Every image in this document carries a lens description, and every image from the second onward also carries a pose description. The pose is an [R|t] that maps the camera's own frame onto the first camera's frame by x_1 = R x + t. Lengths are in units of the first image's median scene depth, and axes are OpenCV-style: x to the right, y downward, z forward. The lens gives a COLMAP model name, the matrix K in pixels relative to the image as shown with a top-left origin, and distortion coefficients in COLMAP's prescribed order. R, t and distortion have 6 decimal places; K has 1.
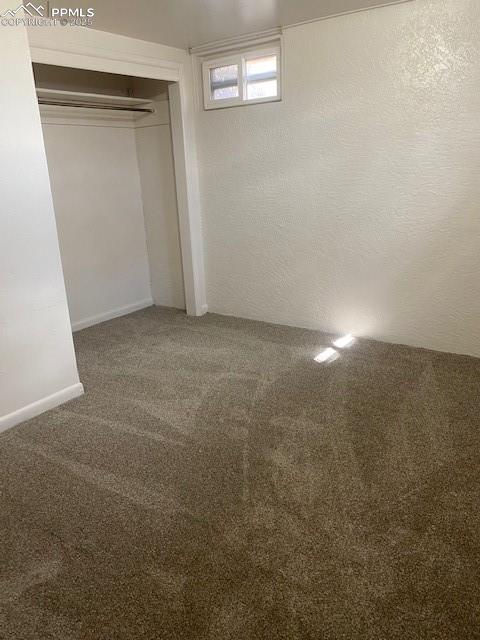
lens RADIAL K [[478.9, 0, 238.5], [0, 478.9, 320.6], [0, 0, 1]] dist [-0.003966, -0.003445]
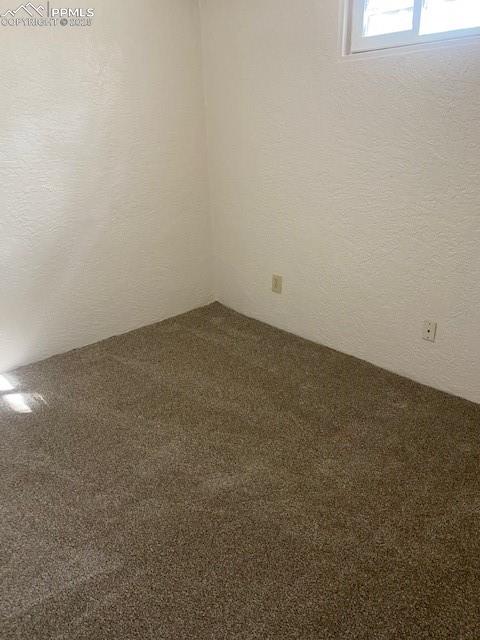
lens RADIAL K [[478.9, 0, 238.1], [0, 478.9, 319.4], [0, 0, 1]] dist [-0.003966, -0.003445]
pose [[0.170359, -0.321176, 0.931571, -0.487841], [0.296432, 0.918302, 0.262391, -0.169812], [-0.939737, 0.231447, 0.251648, 0.486138]]
